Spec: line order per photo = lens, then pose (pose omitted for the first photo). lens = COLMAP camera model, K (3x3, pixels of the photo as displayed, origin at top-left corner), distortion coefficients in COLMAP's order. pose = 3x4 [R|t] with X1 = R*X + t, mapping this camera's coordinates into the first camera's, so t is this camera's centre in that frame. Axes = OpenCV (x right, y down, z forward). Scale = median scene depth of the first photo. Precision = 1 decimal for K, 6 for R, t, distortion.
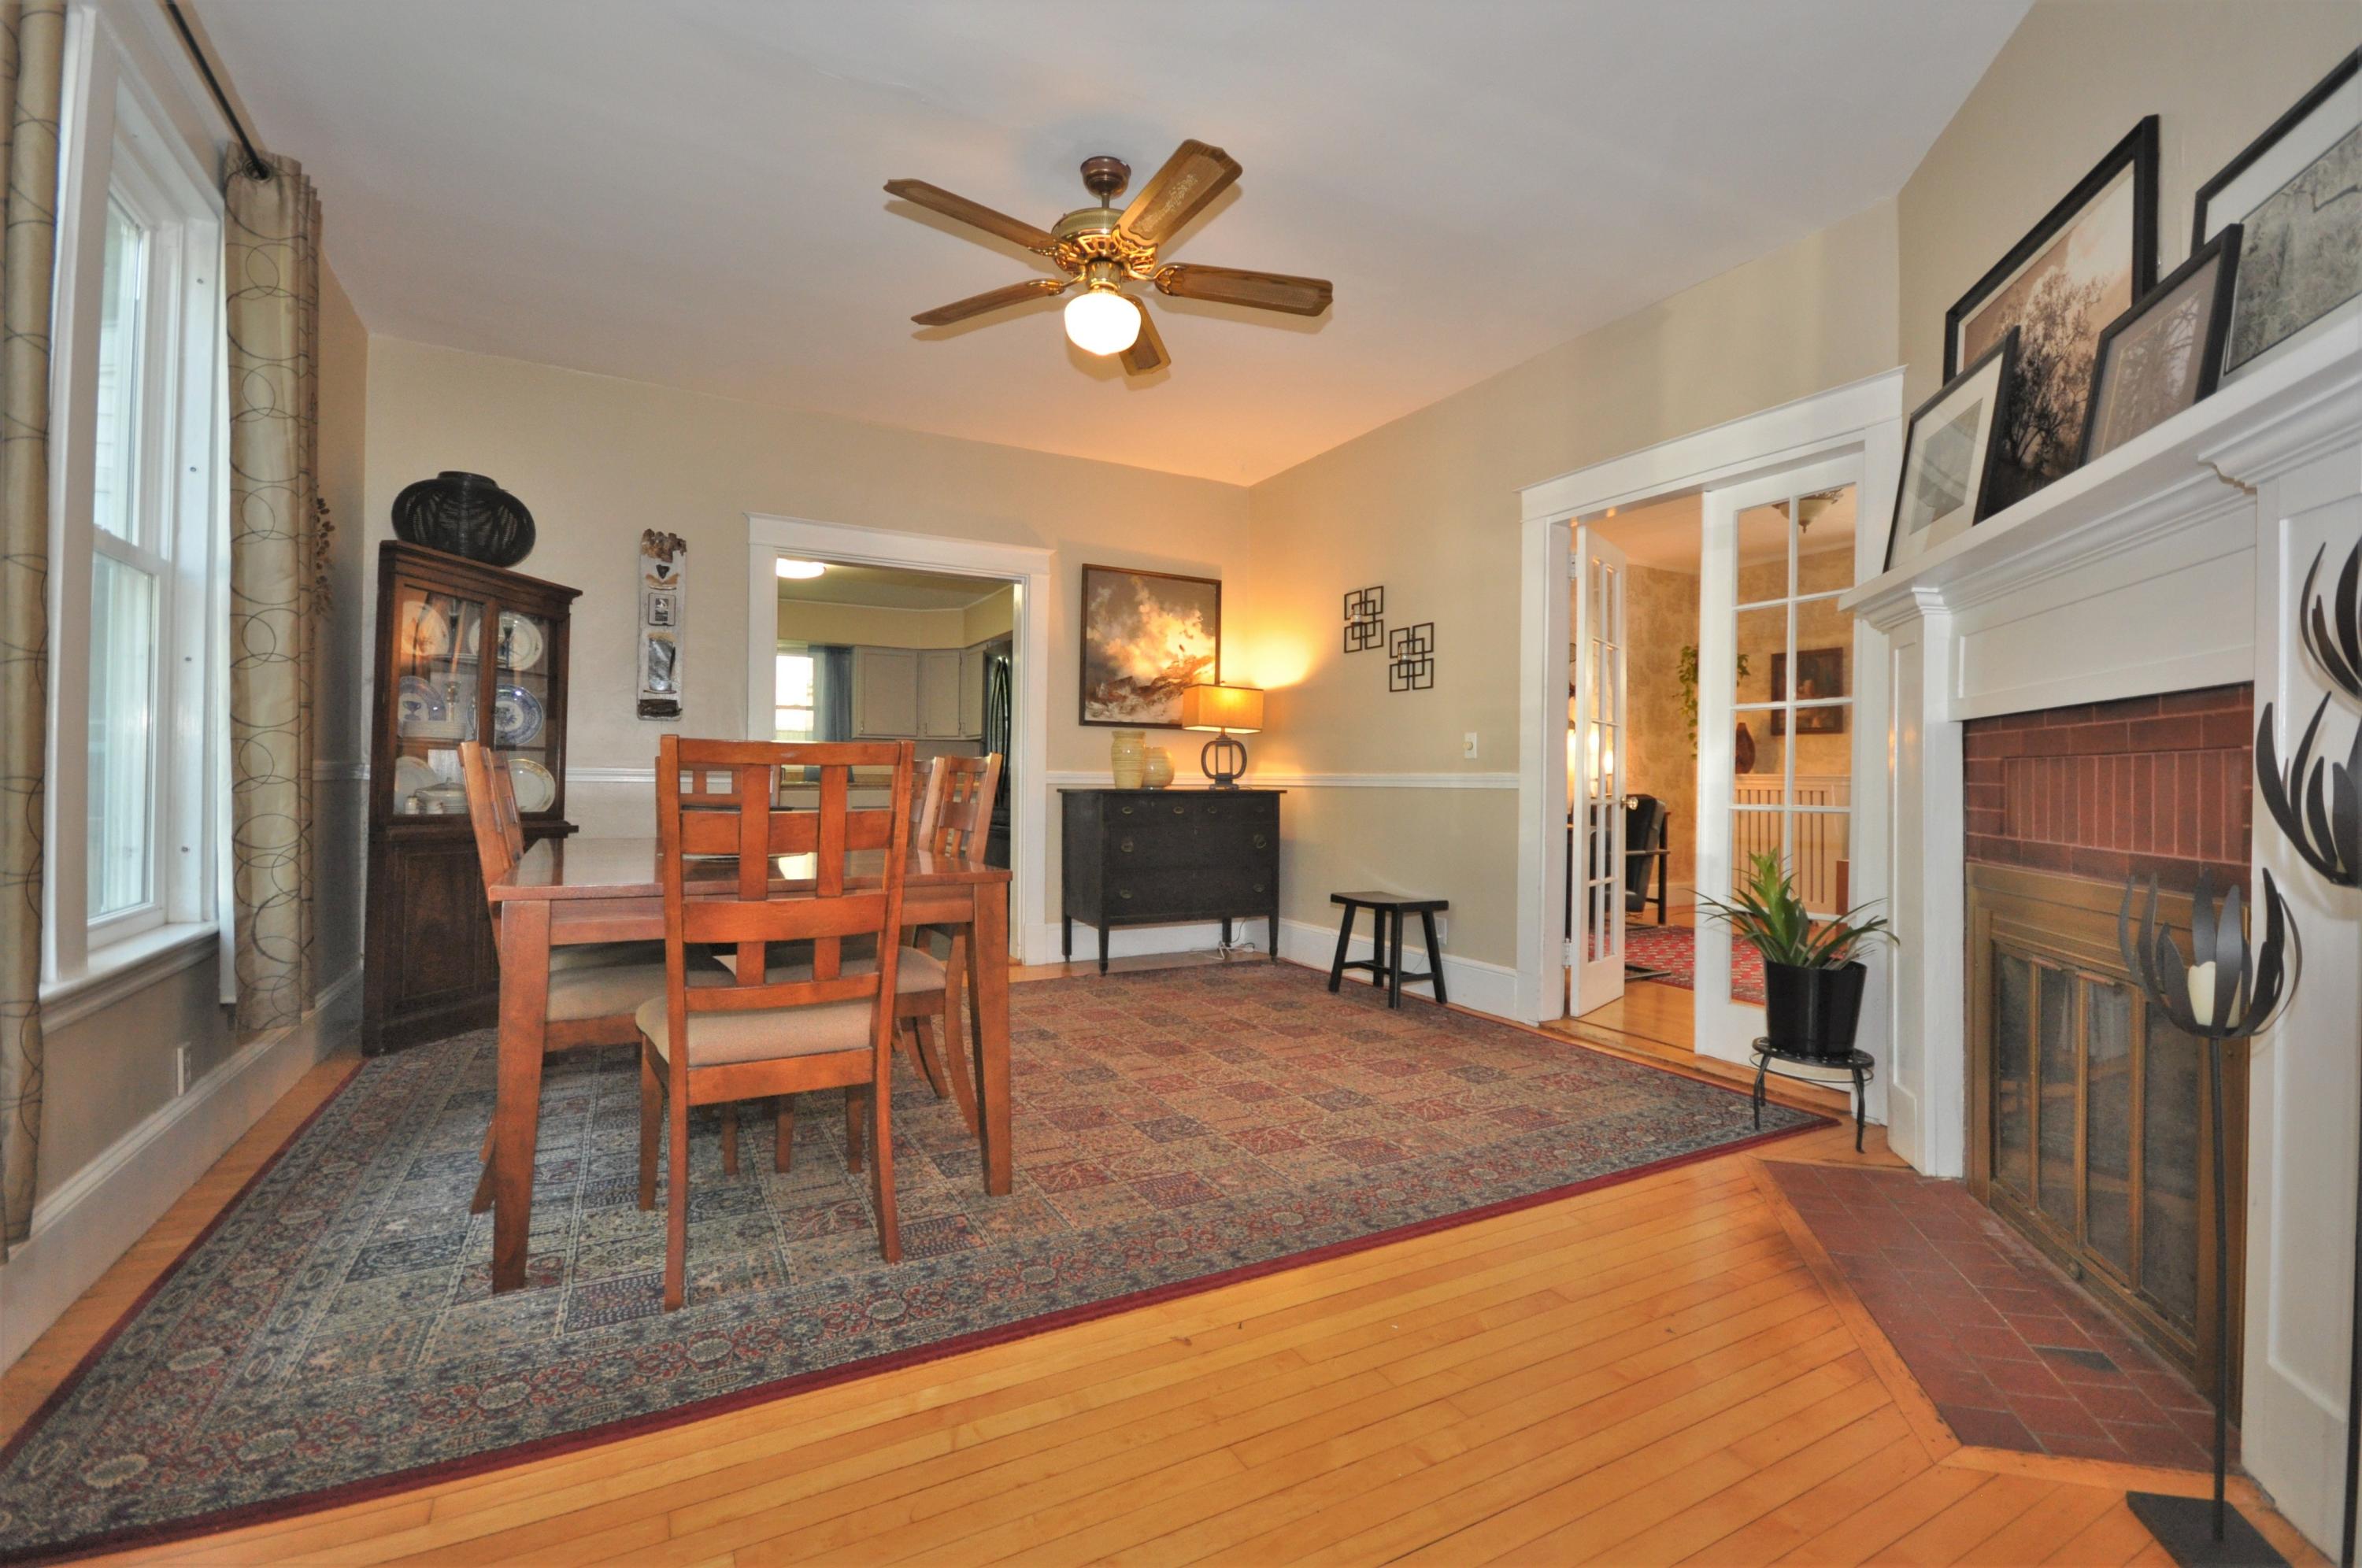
lens RADIAL K [[1032.4, 0, 1197.7], [0, 1032.4, 777.1], [0, 0, 1]] dist [0.012839, -0.011009]
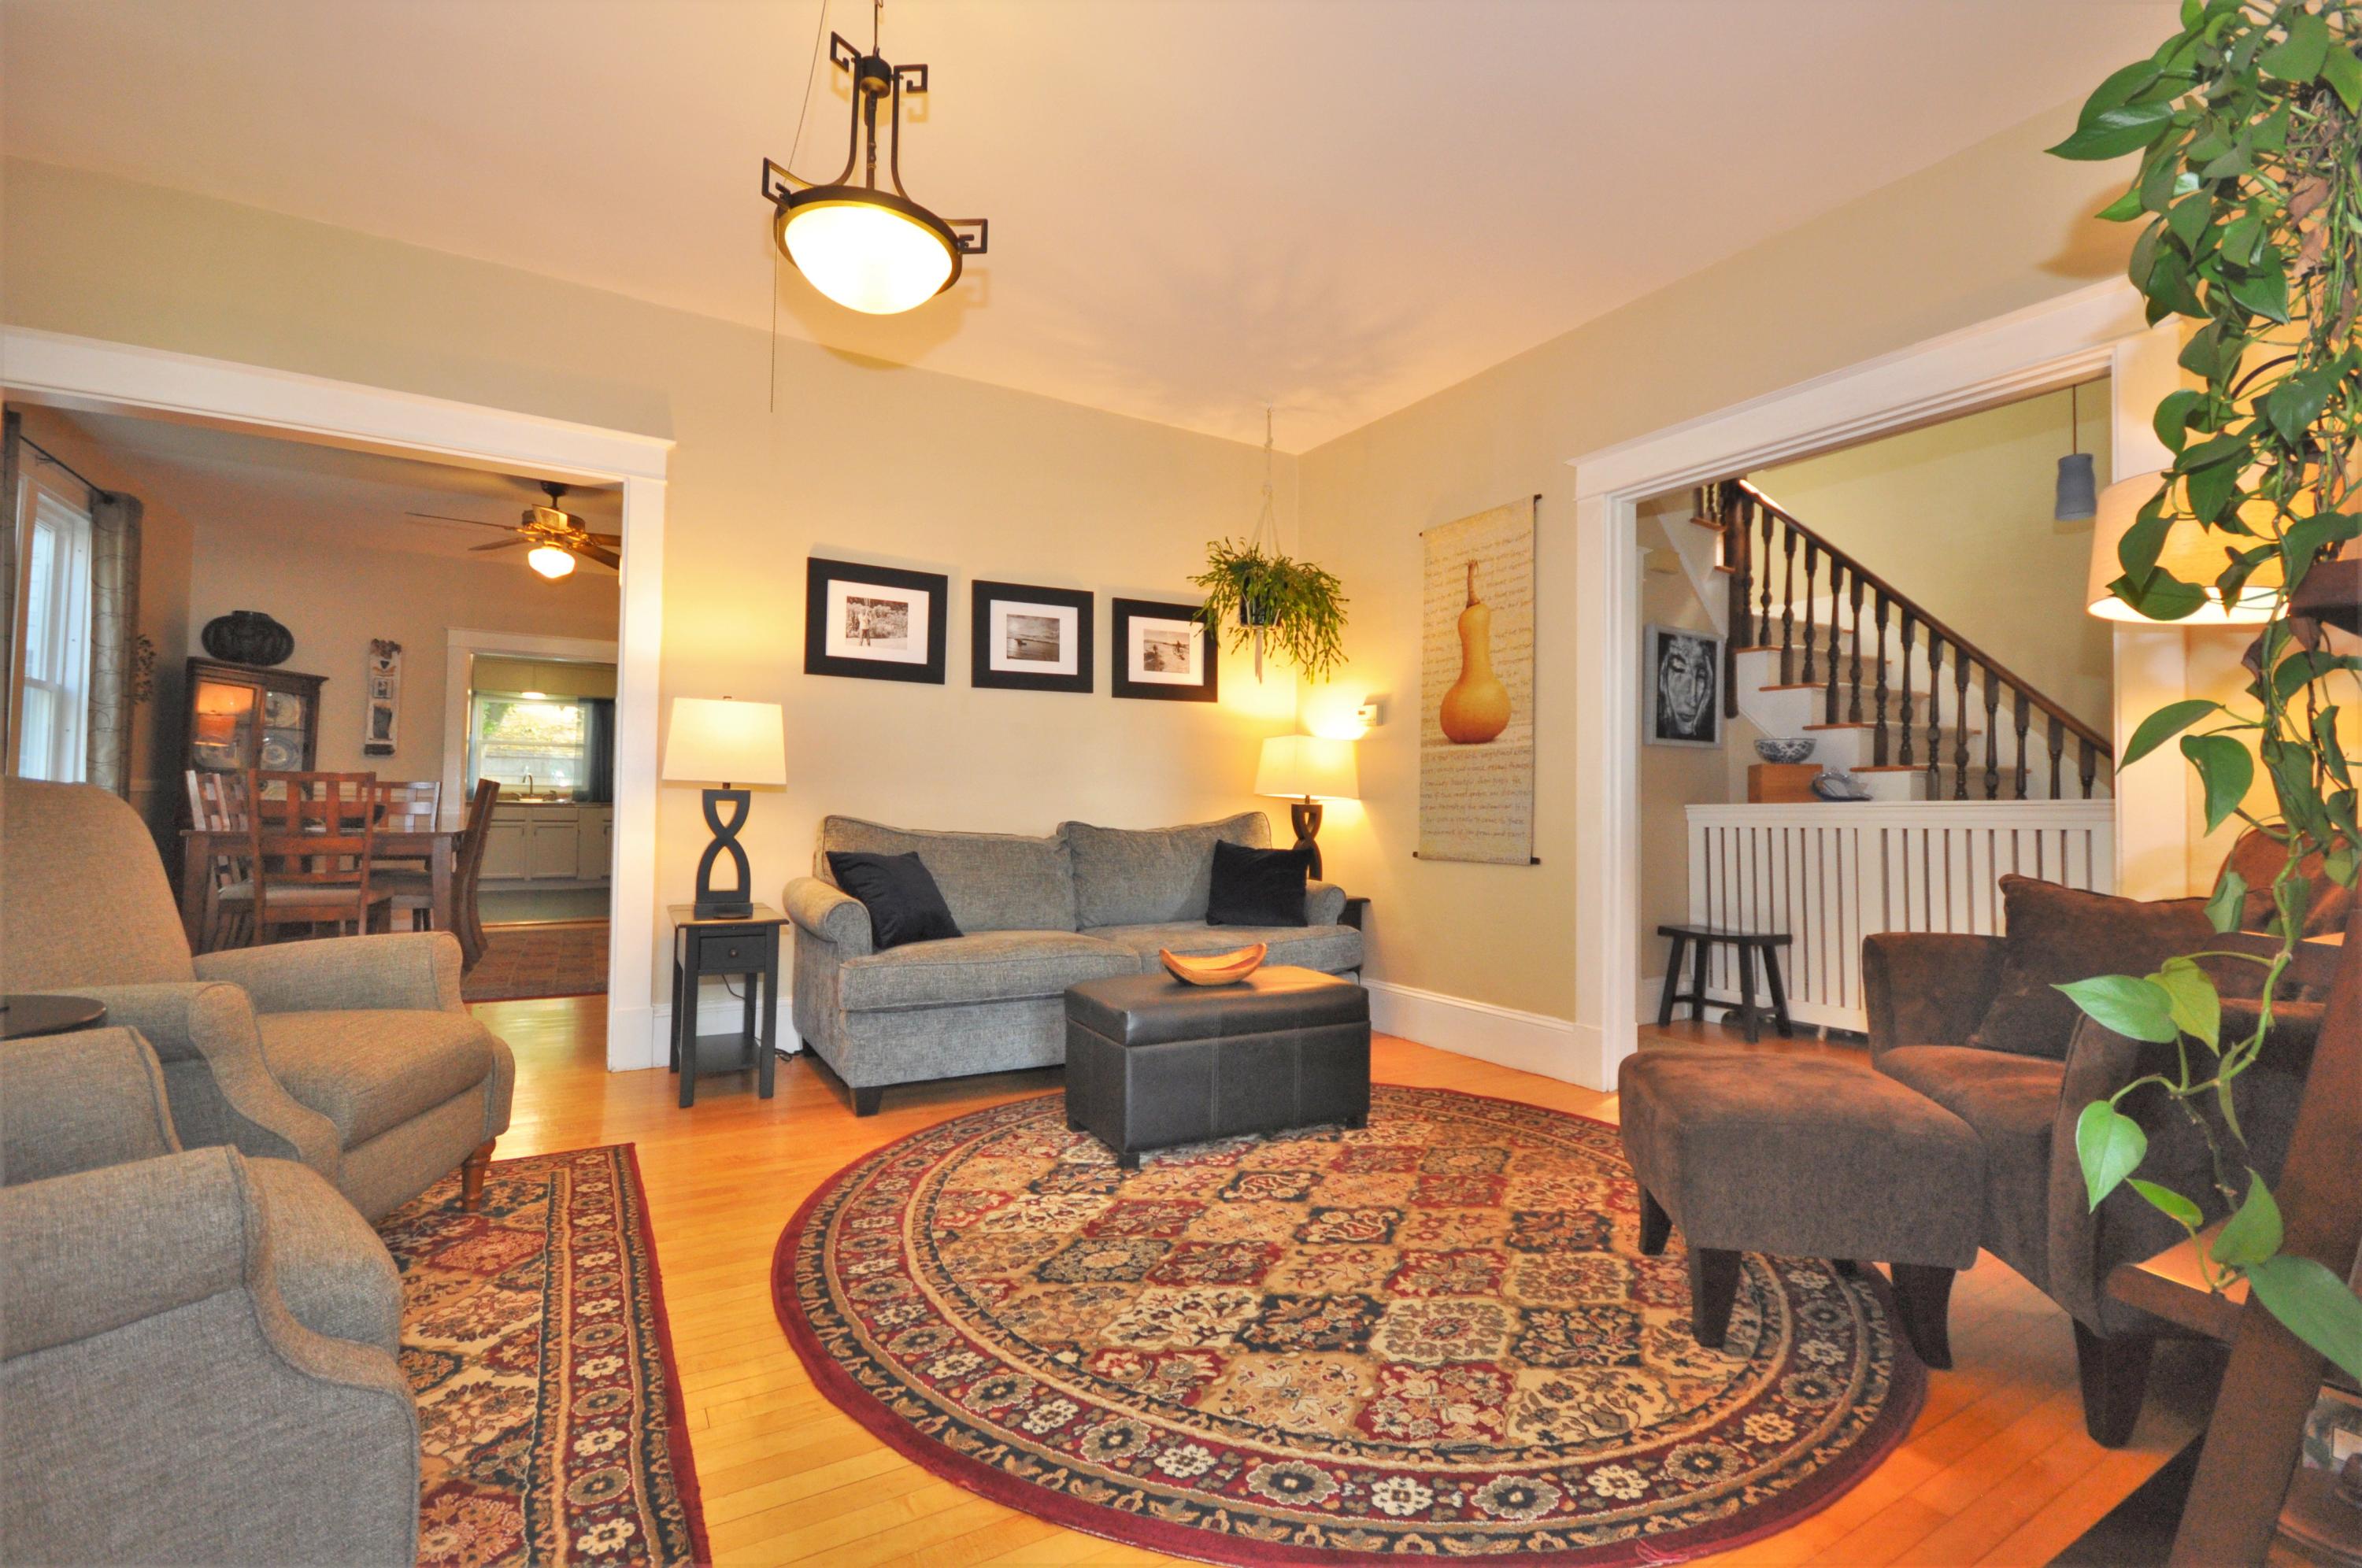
lens RADIAL K [[1032.4, 0, 1197.7], [0, 1032.4, 777.1], [0, 0, 1]] dist [0.012839, -0.011009]
pose [[0.999245, 0.006361, 0.038331, 0.770705], [-0.005188, 0.999517, -0.030626, 0.021108], [-0.038508, 0.030404, 0.998796, -0.733552]]
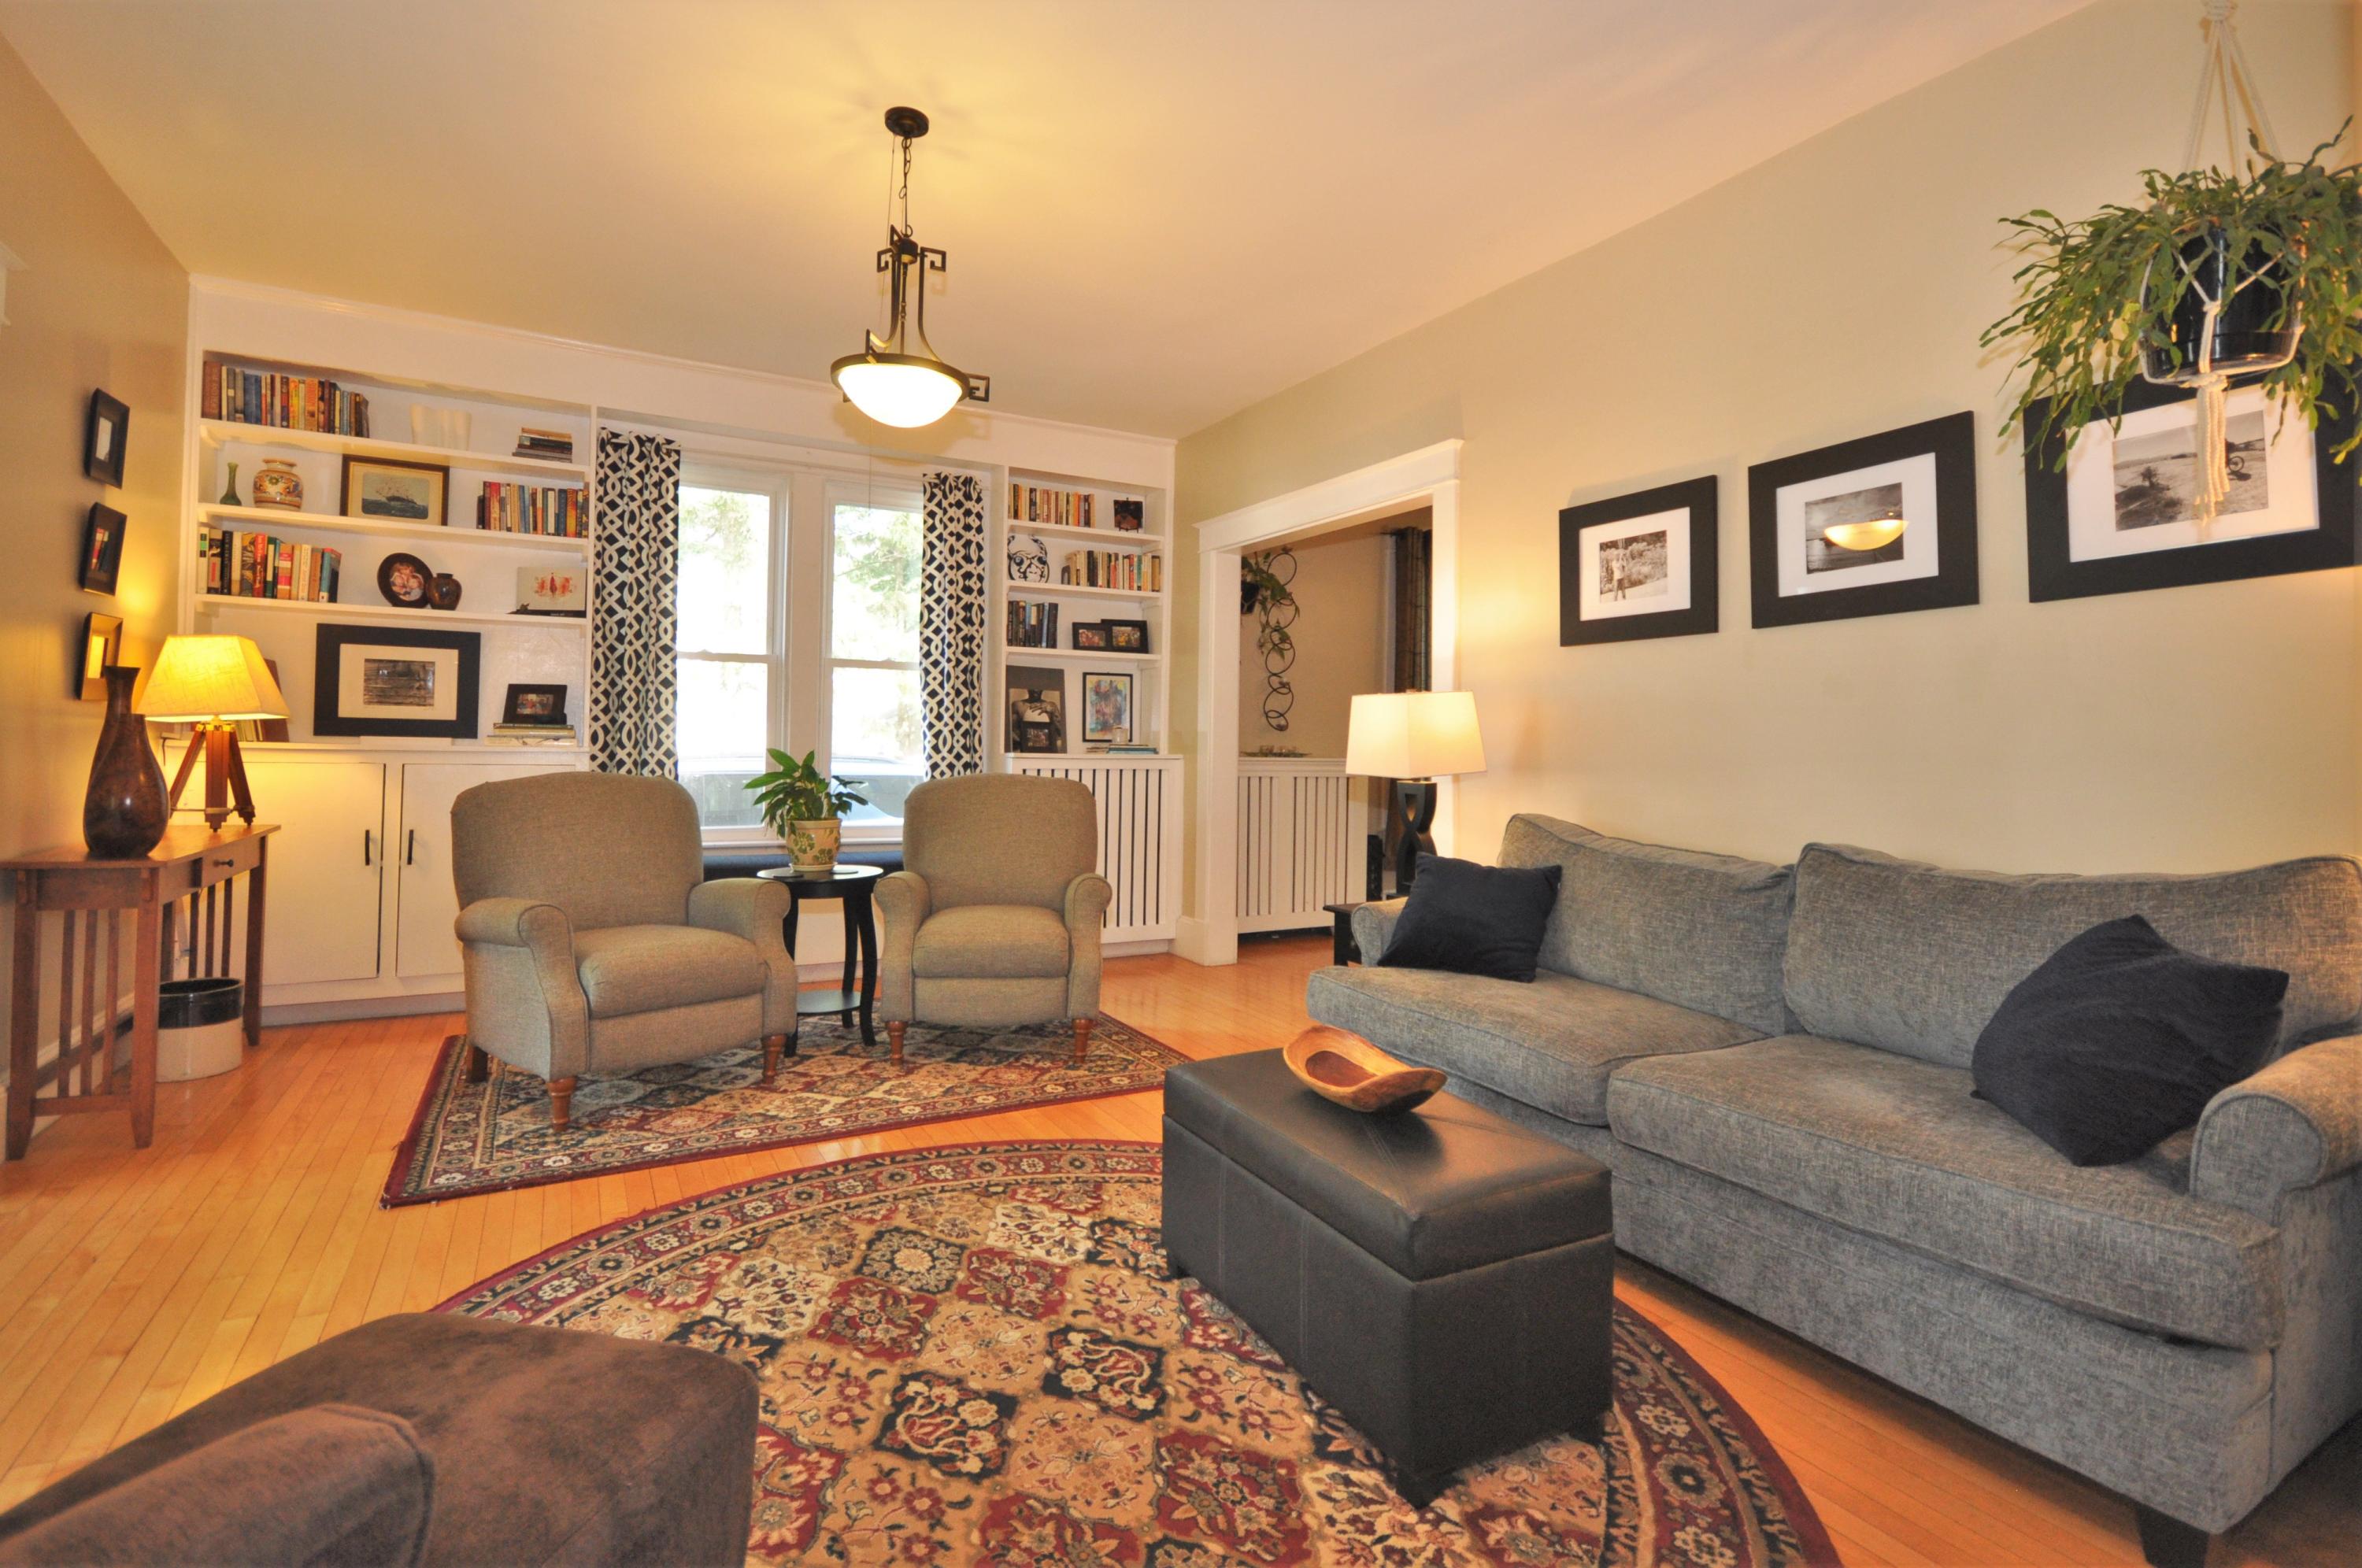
lens RADIAL K [[1127.5, 0, 1192.4], [0, 1127.5, 717.8], [0, 0, 1]] dist [-0.002193, -0.000834]
pose [[-0.009142, -0.038889, -0.999202, 1.369322], [-0.016105, 0.999120, -0.038738, -0.008262], [0.999828, 0.015738, -0.009761, -0.007493]]
